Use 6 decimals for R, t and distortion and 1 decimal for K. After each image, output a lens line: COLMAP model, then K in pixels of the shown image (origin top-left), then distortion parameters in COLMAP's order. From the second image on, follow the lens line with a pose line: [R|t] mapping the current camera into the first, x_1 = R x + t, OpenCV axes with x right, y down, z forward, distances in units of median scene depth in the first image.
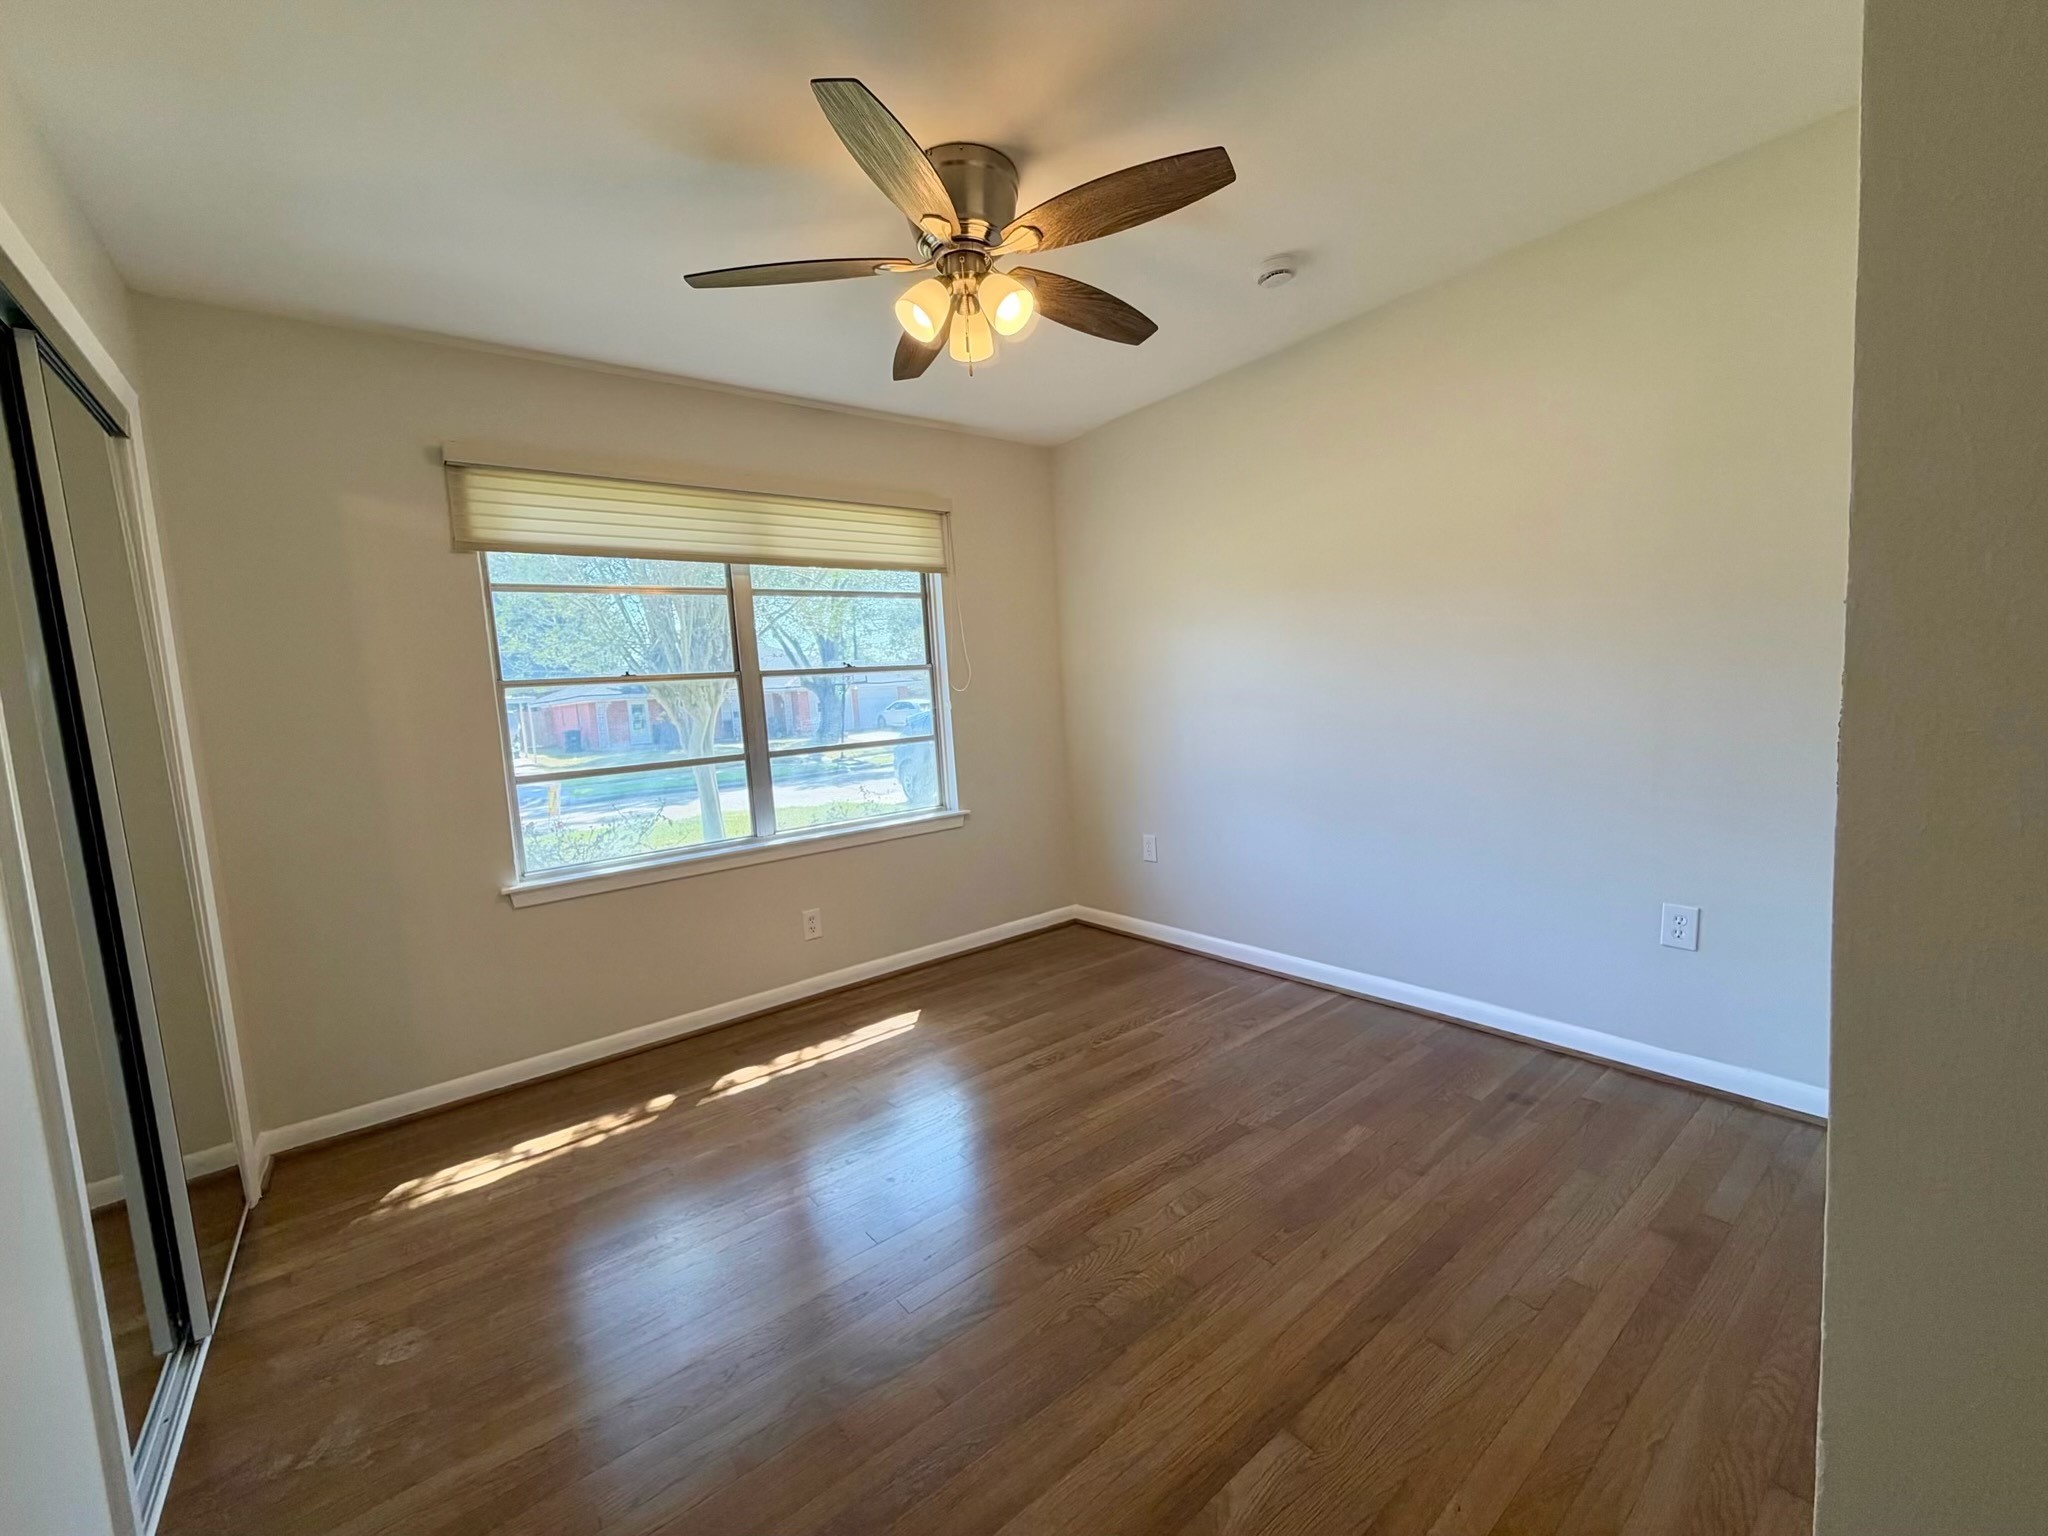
lens RADIAL K [[811.3, 0, 1045.0], [0, 811.3, 762.5], [0, 0, 1]] dist [0.029828, 0.000015]
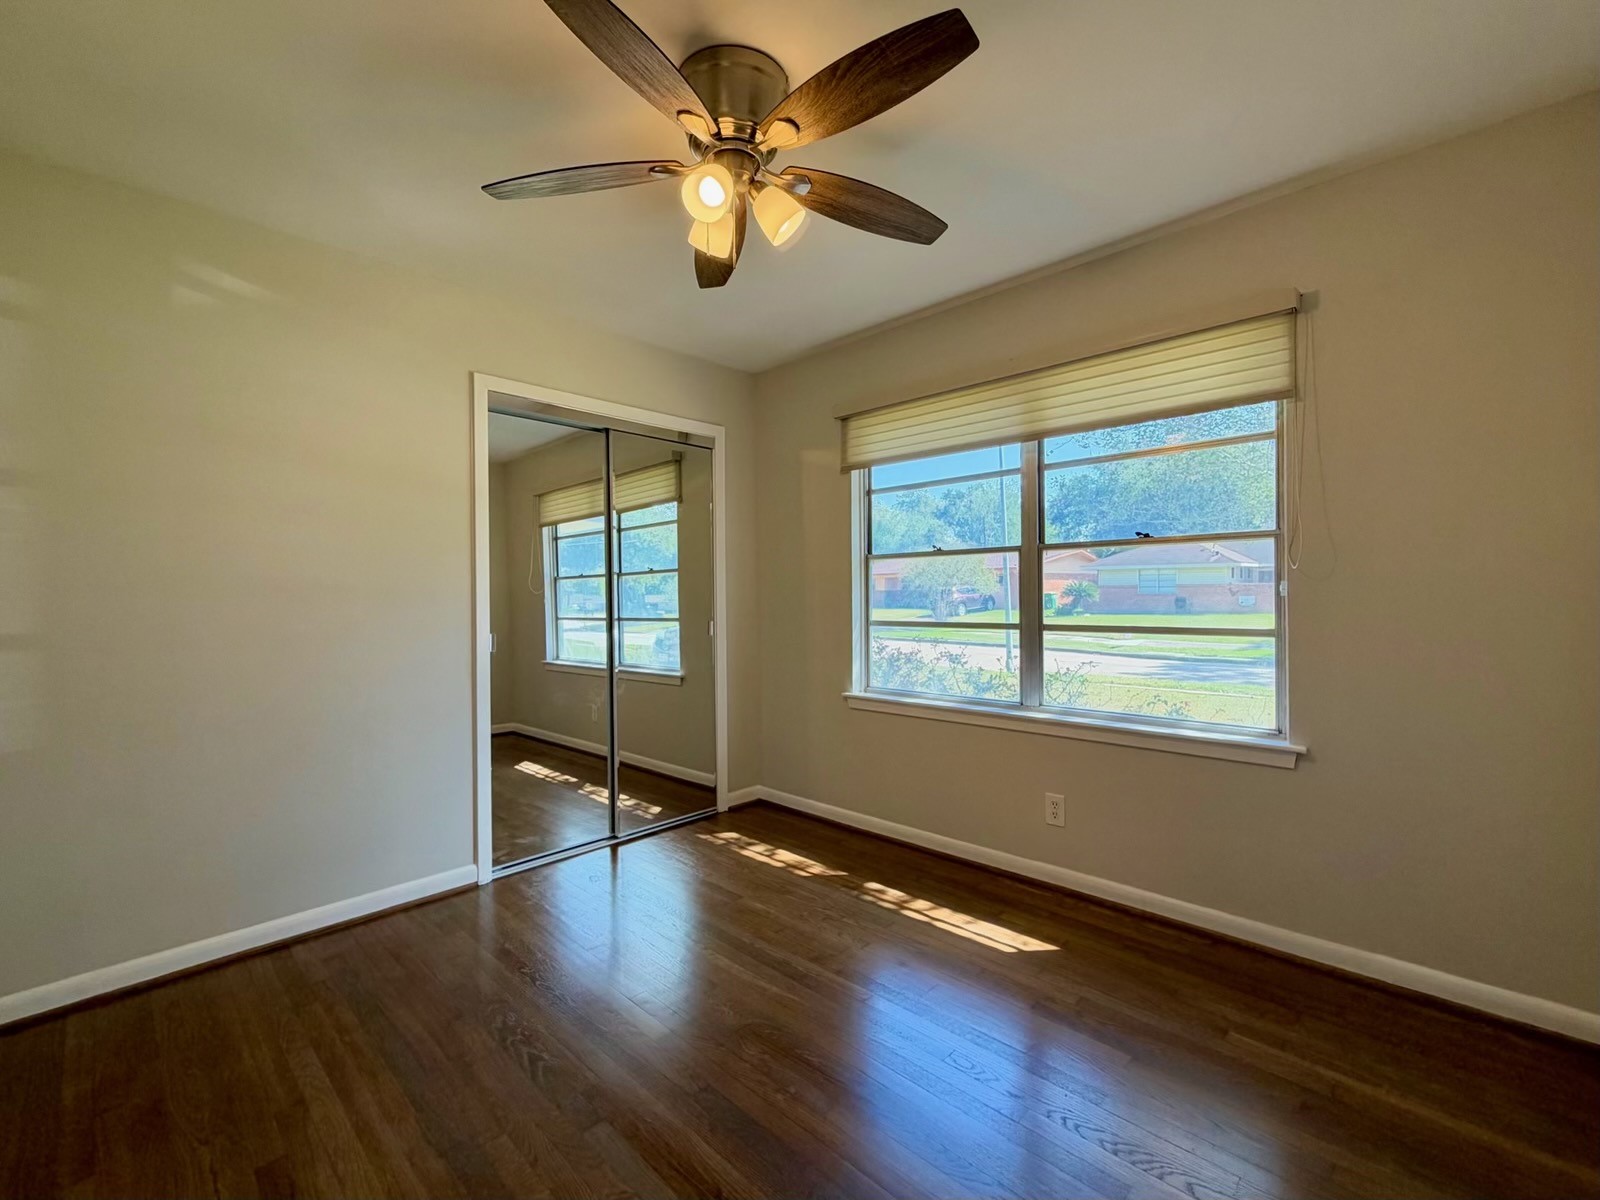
lens RADIAL K [[693.1, 0, 771.6], [0, 693.1, 597.7], [0, 0, 1]] dist [-0.003739, 0.000367]
pose [[0.117615, 0.068074, -0.990723, 0.468467], [-0.089377, 0.994324, 0.057711, -0.065589], [0.989029, 0.081760, 0.123032, 0.568565]]
